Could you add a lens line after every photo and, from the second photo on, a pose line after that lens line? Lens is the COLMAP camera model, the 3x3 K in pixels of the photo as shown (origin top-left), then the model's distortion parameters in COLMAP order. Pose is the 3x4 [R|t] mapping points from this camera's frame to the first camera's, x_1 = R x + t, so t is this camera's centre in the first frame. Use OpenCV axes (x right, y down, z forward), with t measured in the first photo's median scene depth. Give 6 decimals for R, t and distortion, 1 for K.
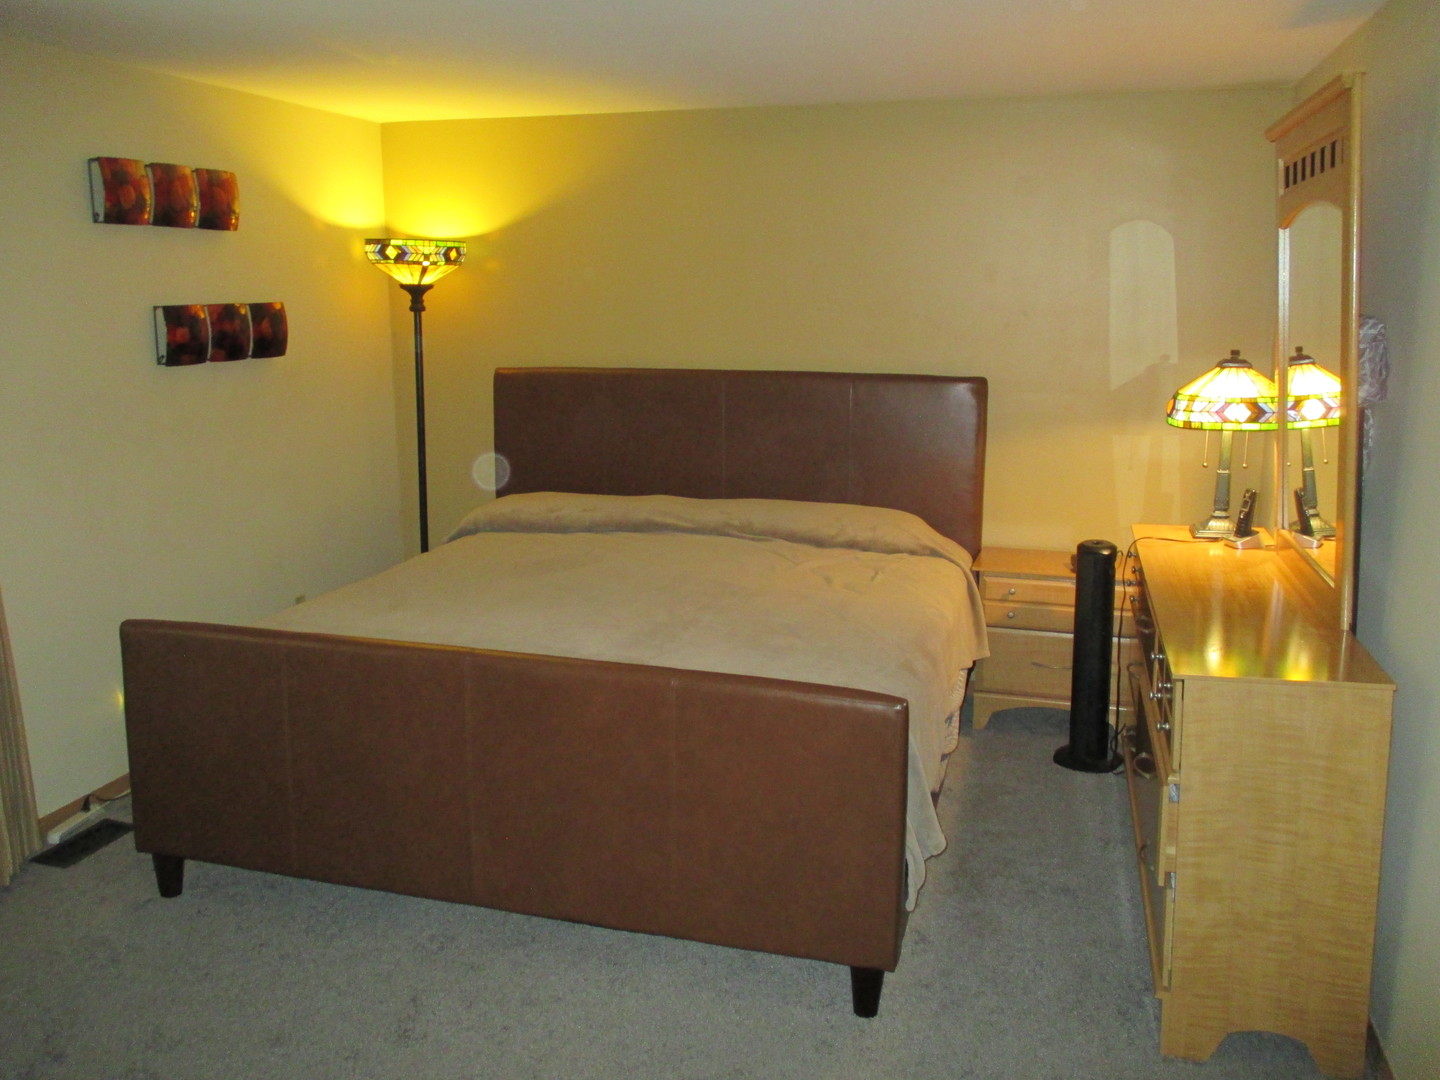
lens RADIAL K [[1200.8, 0, 717.9], [0, 1200.8, 538.5], [0, 0, 1]] dist [-0.018291, -0.008181]
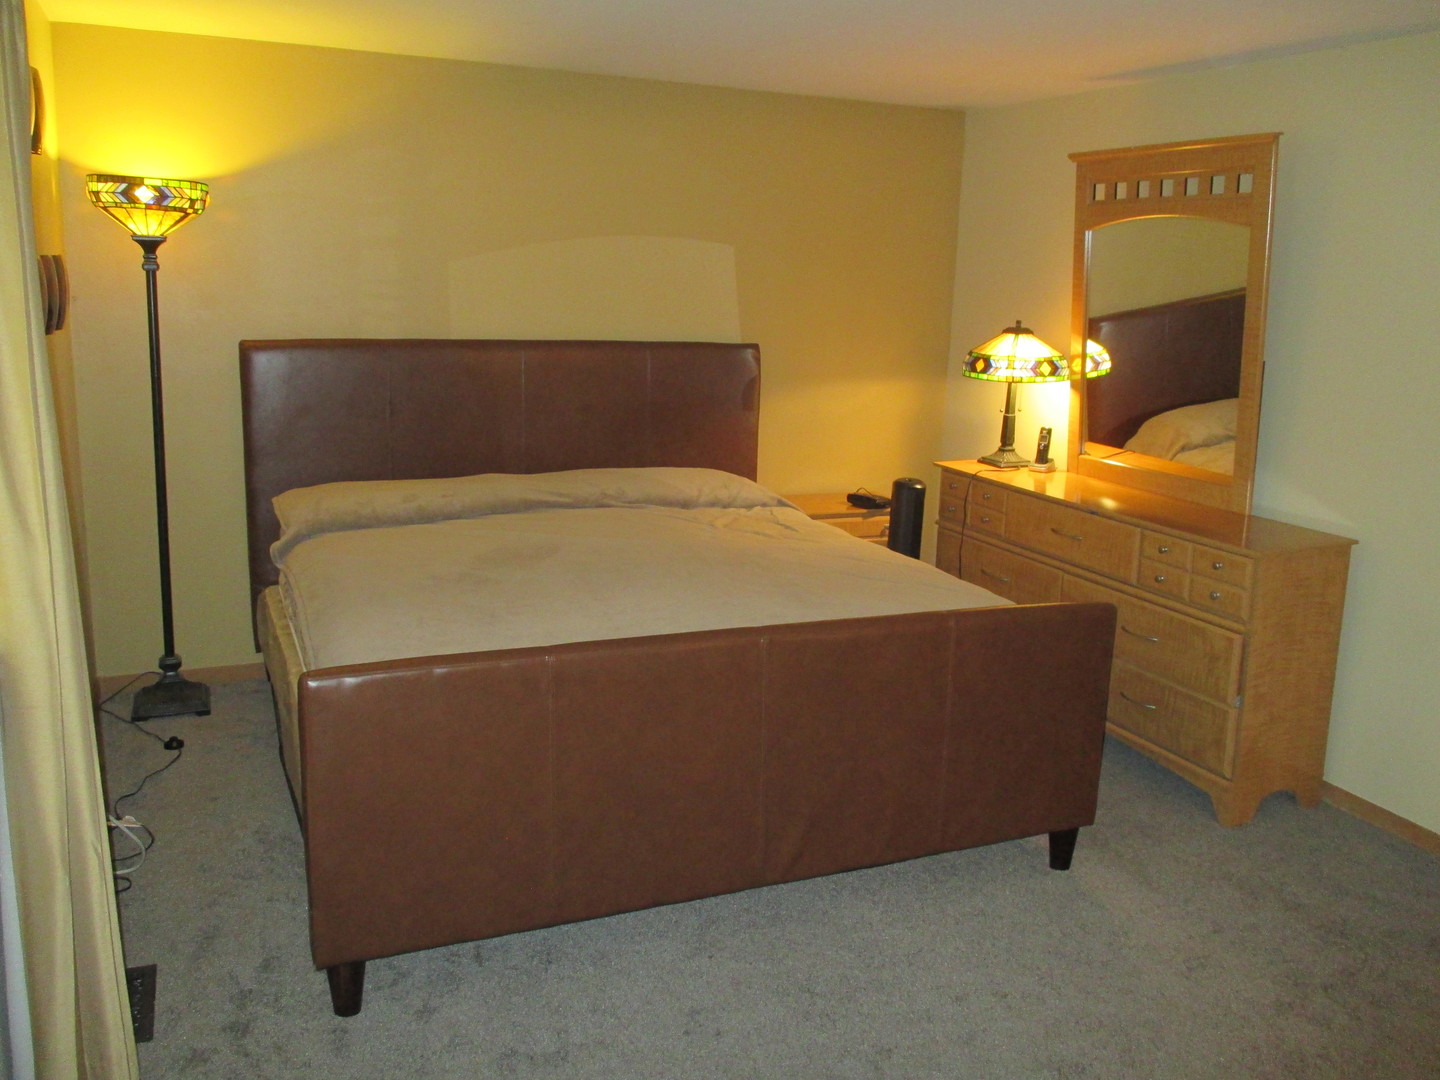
lens RADIAL K [[1200.8, 0, 722.4], [0, 1200.8, 541.7], [0, 0, 1]] dist [-0.018291, -0.008181]
pose [[0.766165, -0.116243, 0.632044, -0.548859], [0.096029, 0.993171, 0.066254, -0.030345], [-0.635429, 0.009934, 0.772095, 0.170425]]
